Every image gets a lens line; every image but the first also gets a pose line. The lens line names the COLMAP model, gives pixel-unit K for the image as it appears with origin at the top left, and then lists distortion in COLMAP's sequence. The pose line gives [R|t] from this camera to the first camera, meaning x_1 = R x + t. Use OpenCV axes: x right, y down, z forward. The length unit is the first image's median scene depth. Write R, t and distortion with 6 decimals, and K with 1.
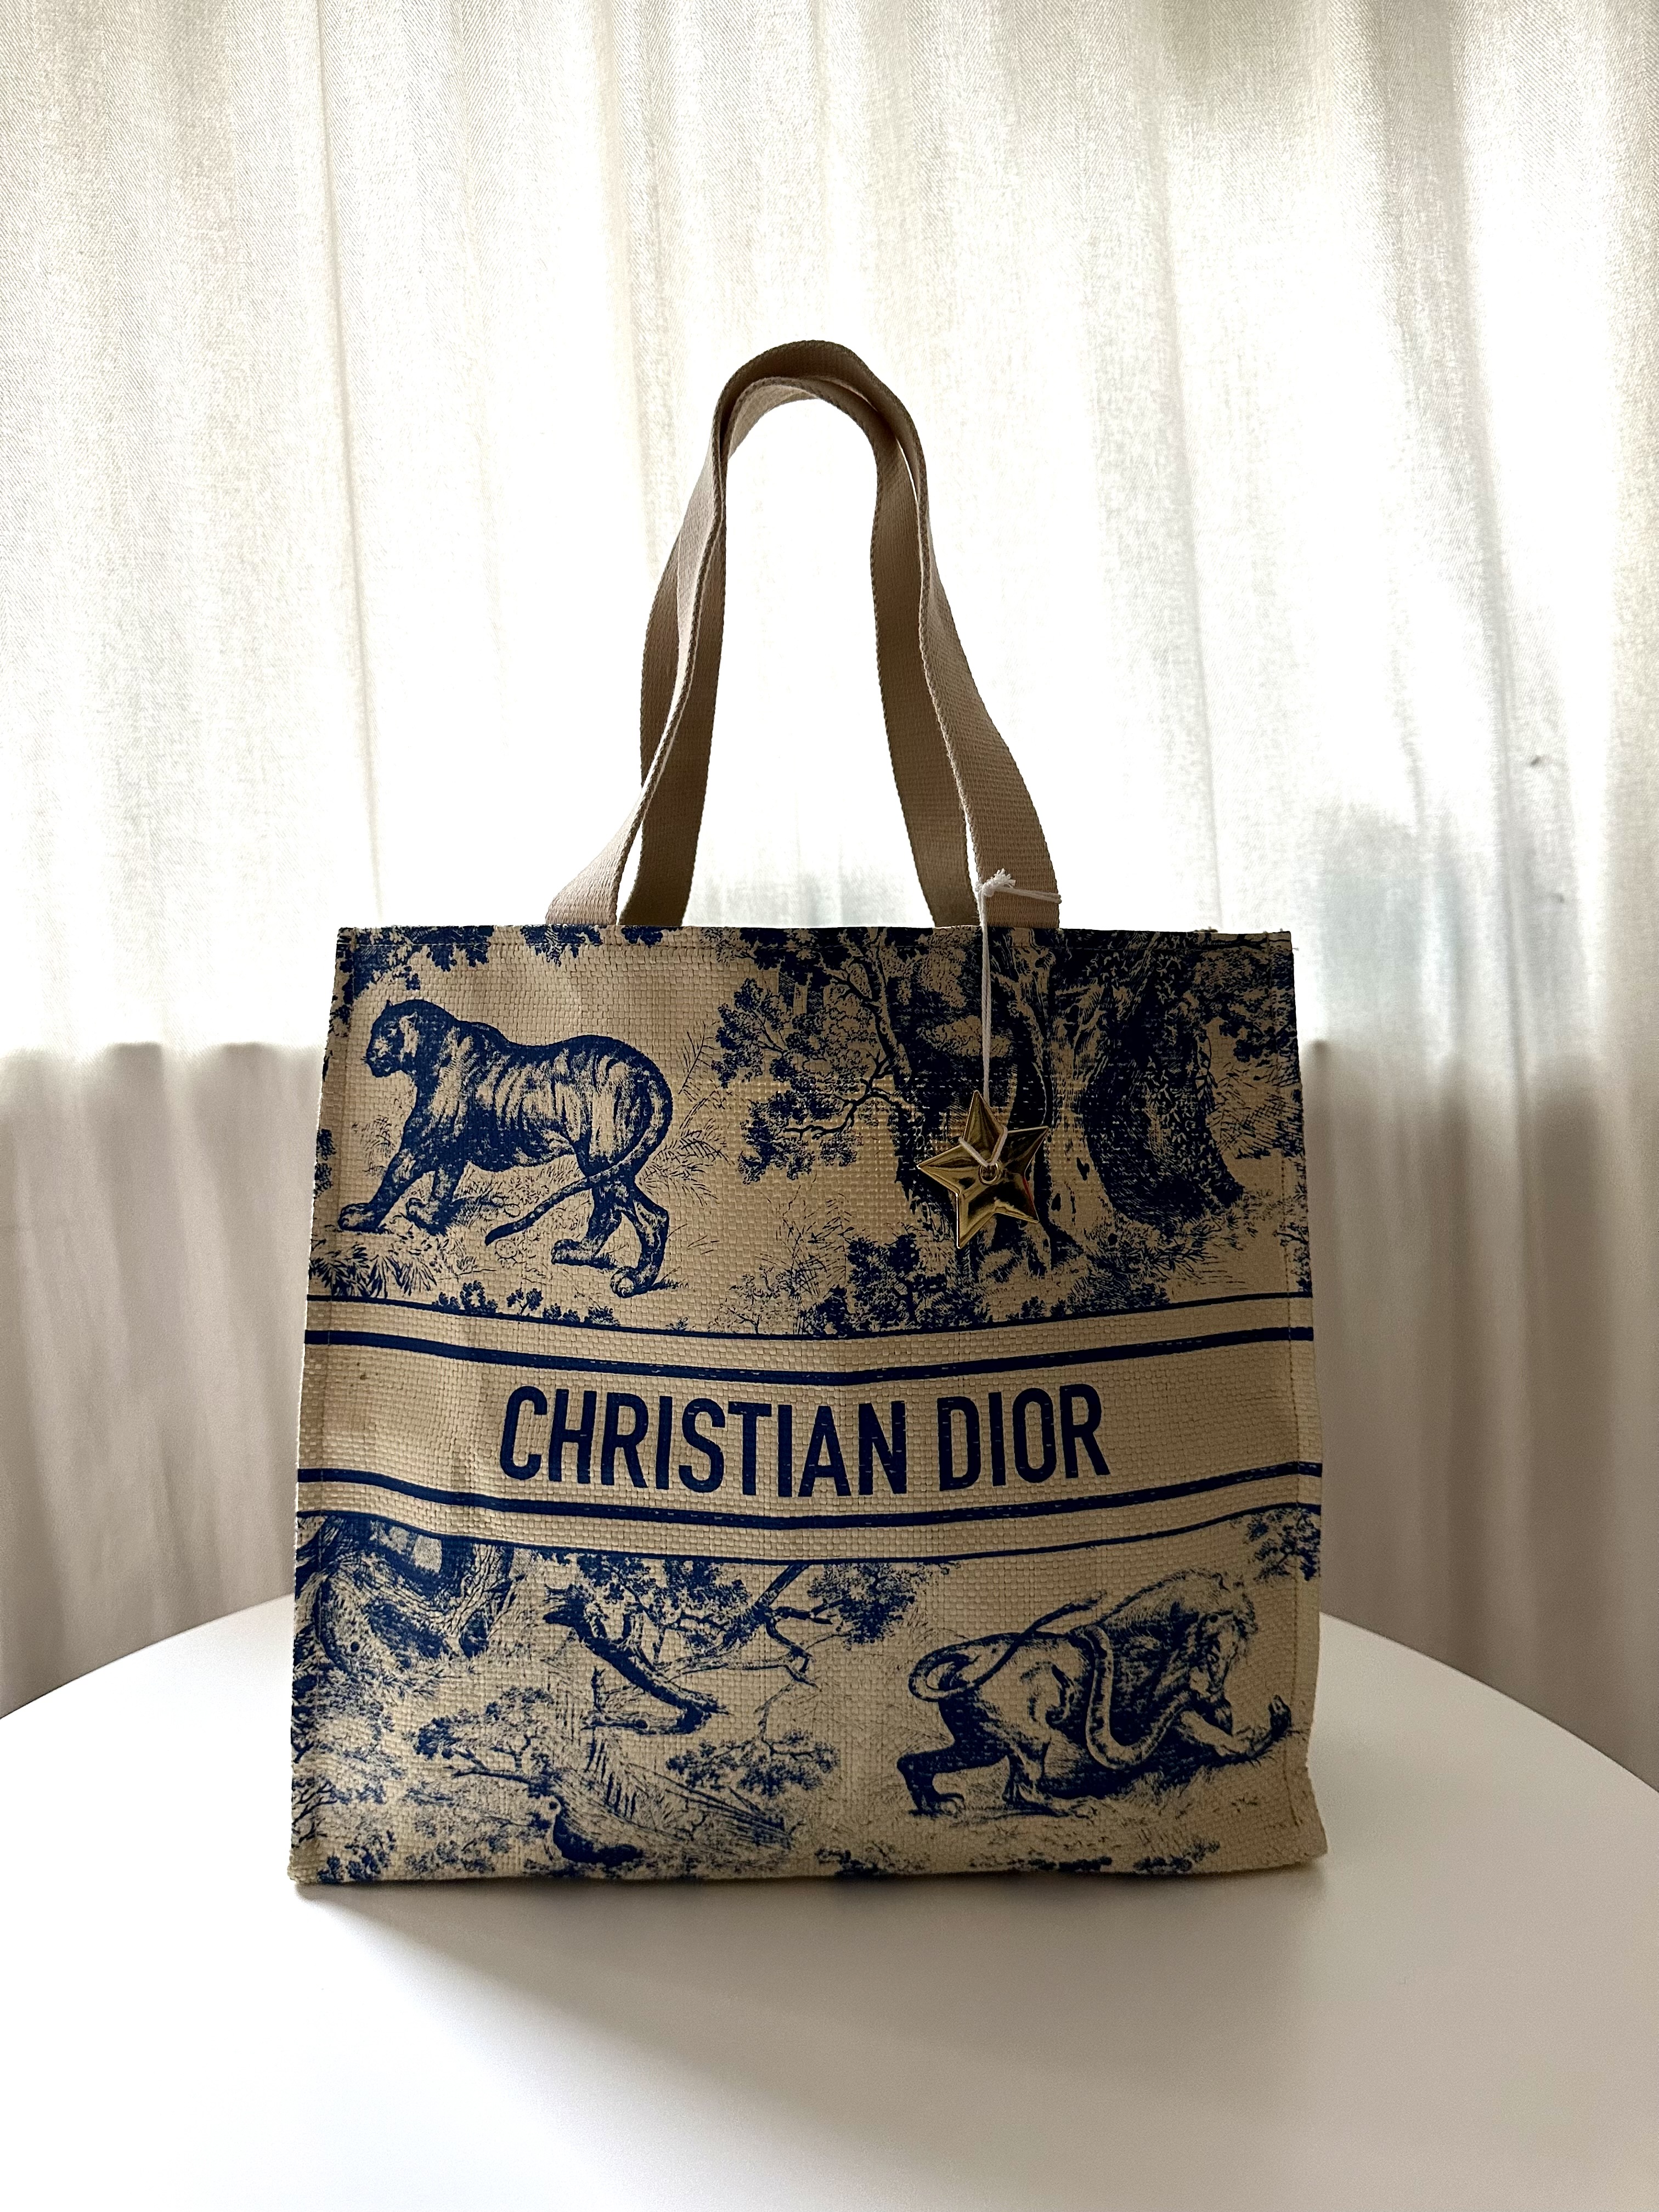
lens RADIAL K [[1542.8, 0, 829.5], [0, 1542.8, 1106.0], [0, 0, 1]] dist [0.122569, -0.223291]
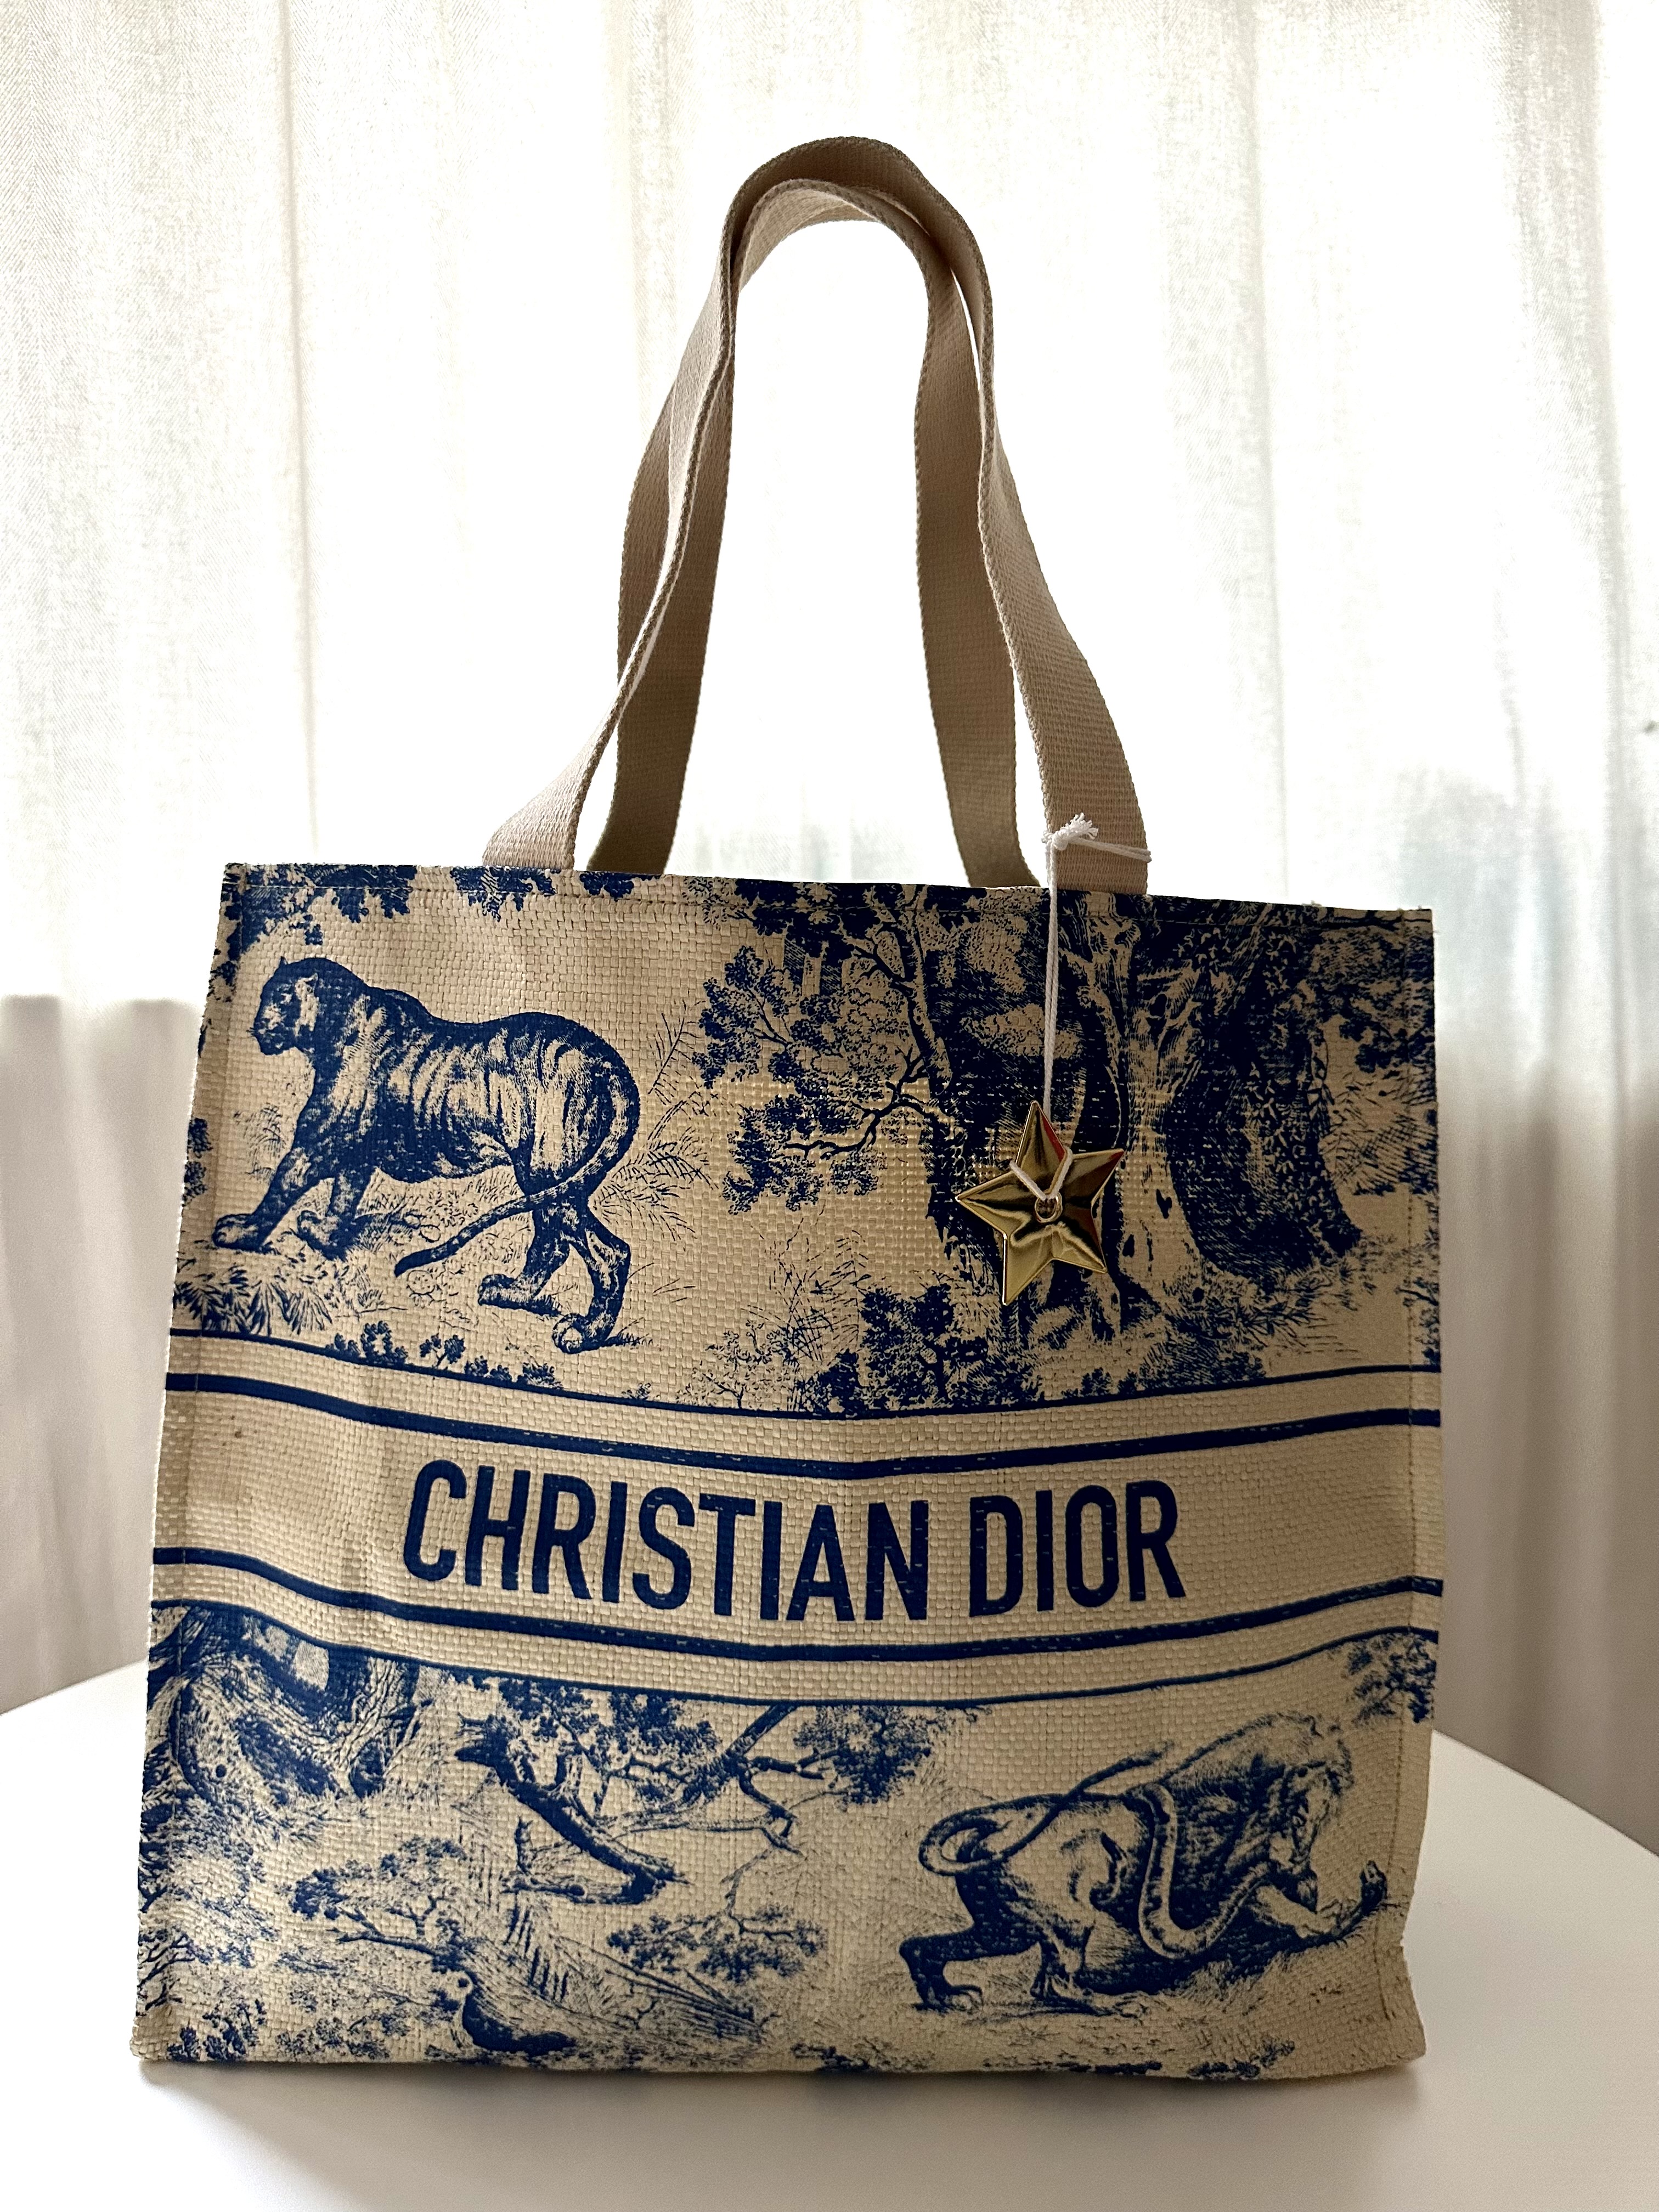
lens RADIAL K [[1541.9, 0, 827.9], [0, 1541.9, 1096.2], [0, 0, 1]] dist [0.112700, -0.242456]
pose [[0.999380, 0.033899, 0.009479, -0.015044], [-0.034043, 0.999301, 0.015439, -0.020339], [-0.008949, -0.015752, 0.999836, 0.222201]]
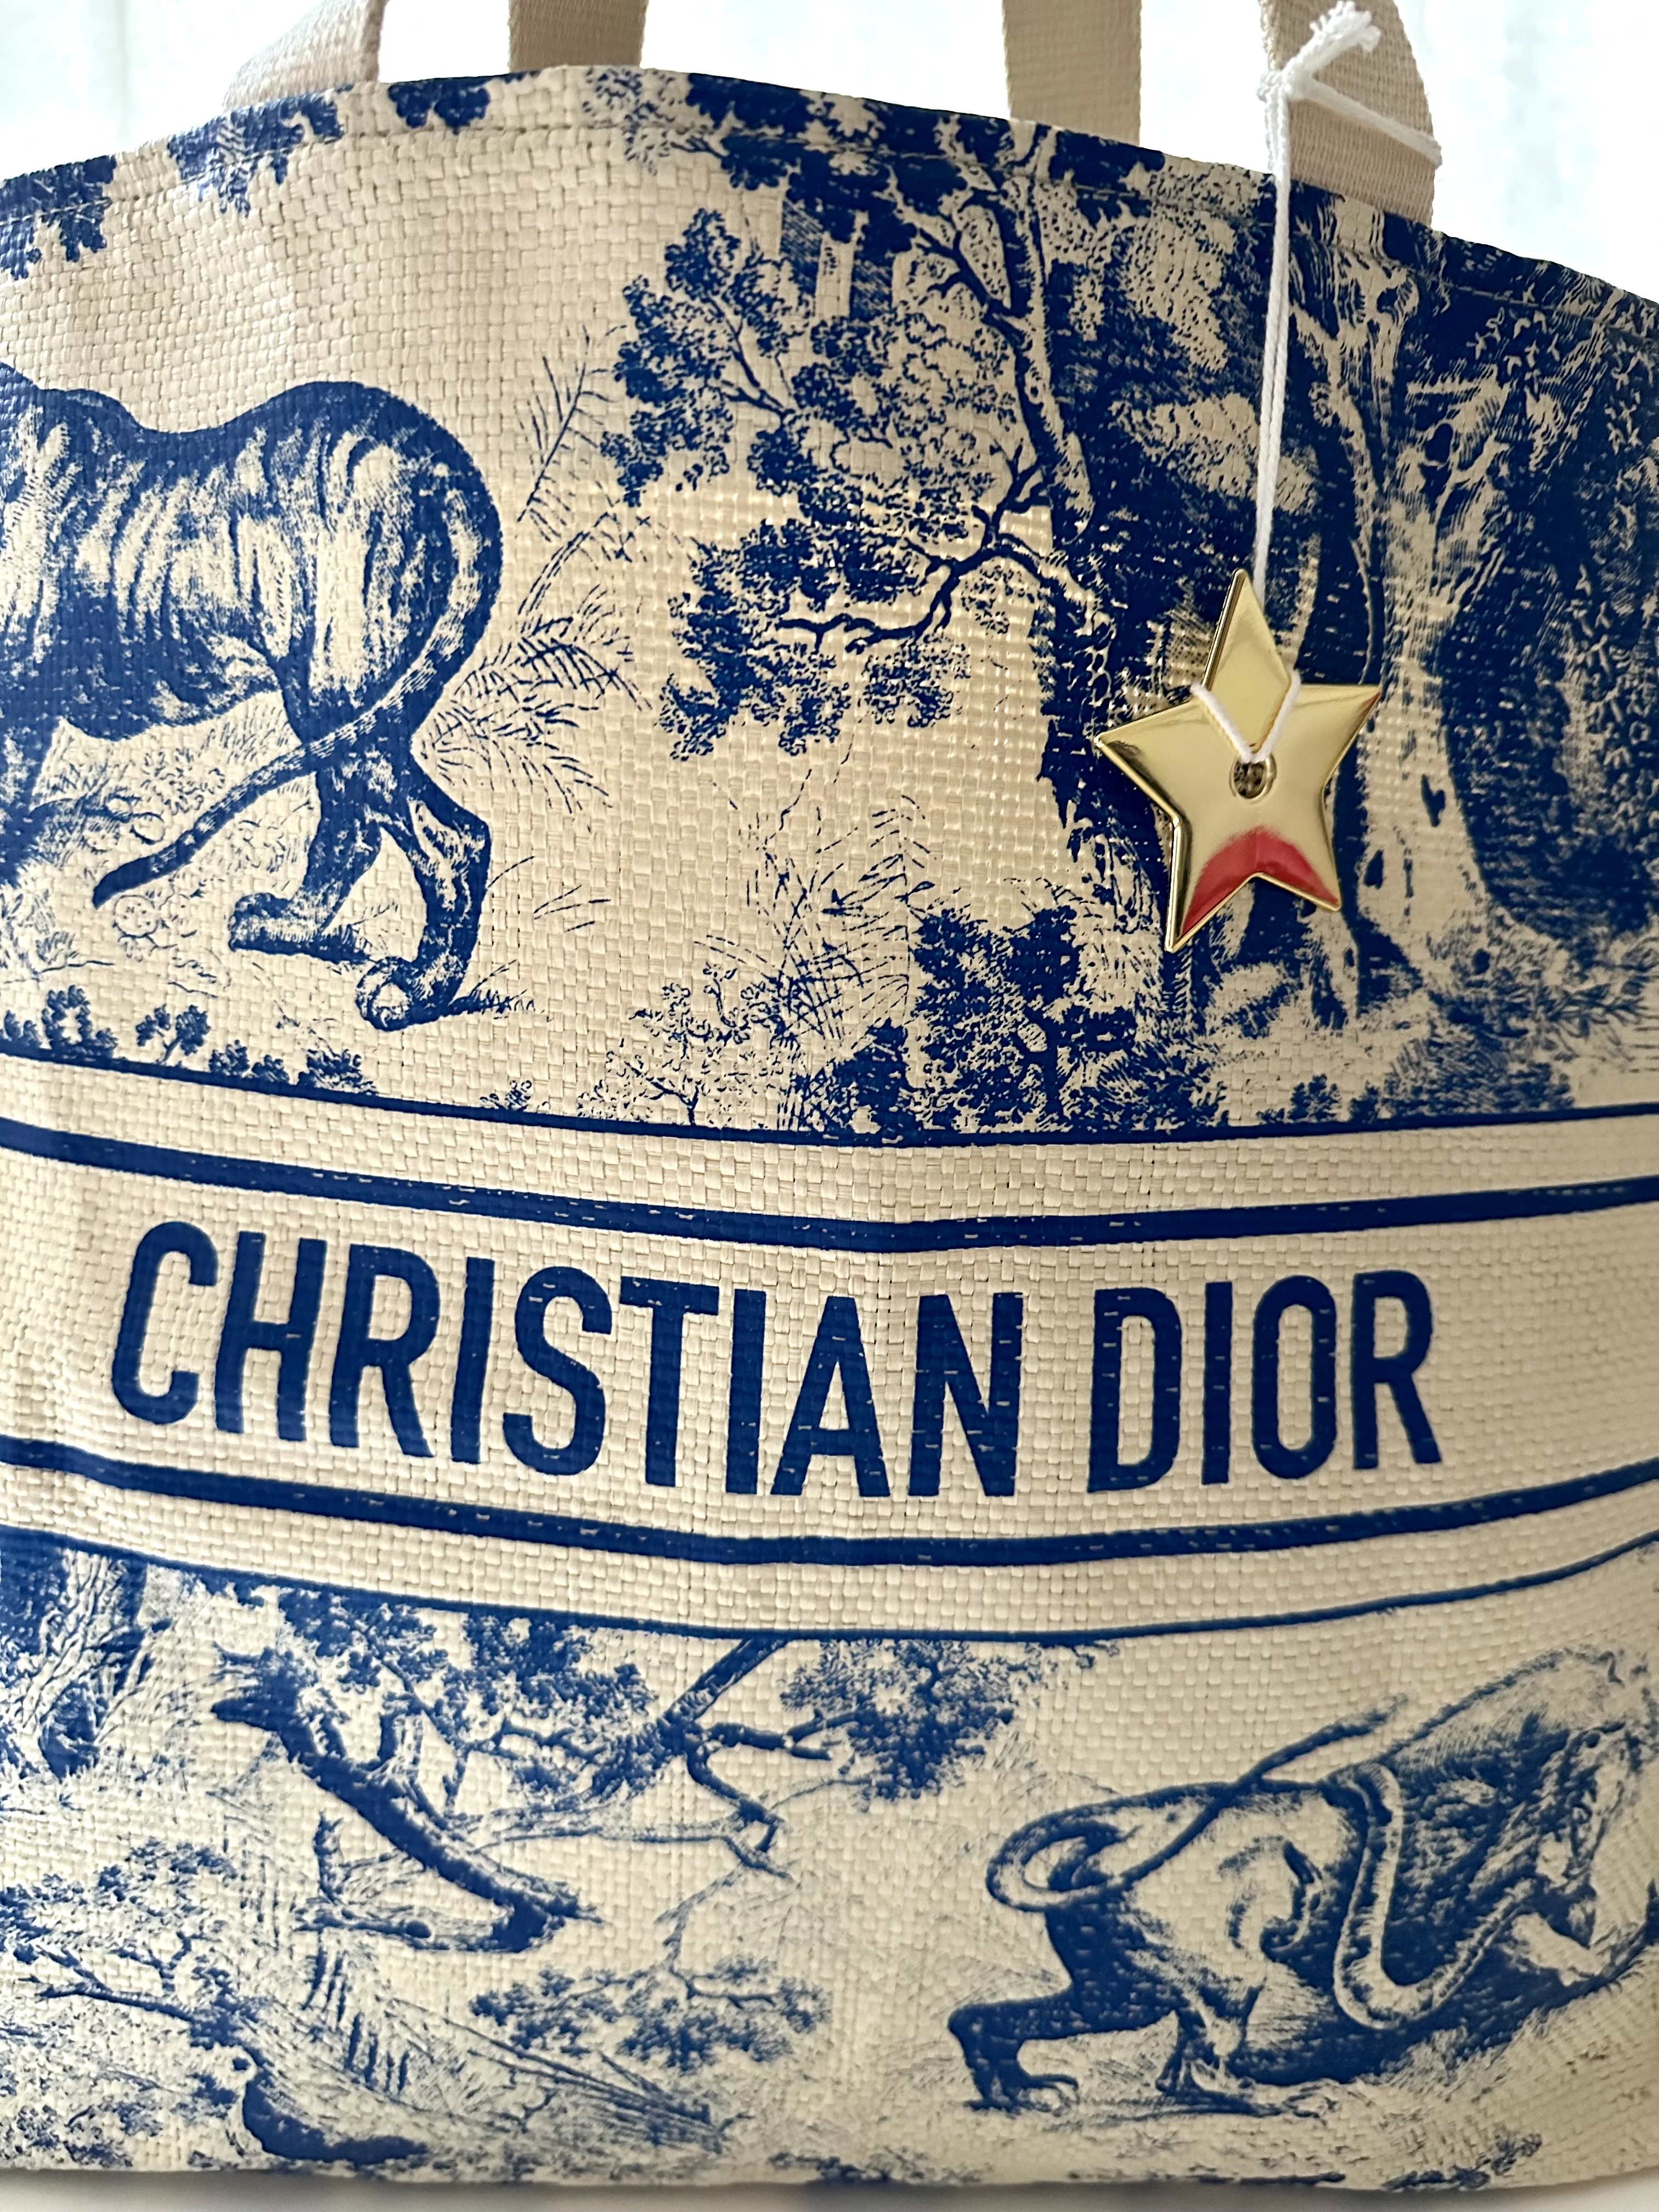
lens RADIAL K [[1542.8, 0, 829.5], [0, 1542.8, 1106.0], [0, 0, 1]] dist [0.122569, -0.223291]
pose [[0.998536, 0.045770, 0.028826, -0.020524], [-0.048302, 0.994368, 0.094338, 0.095431], [-0.024346, -0.095592, 0.995123, 0.549578]]
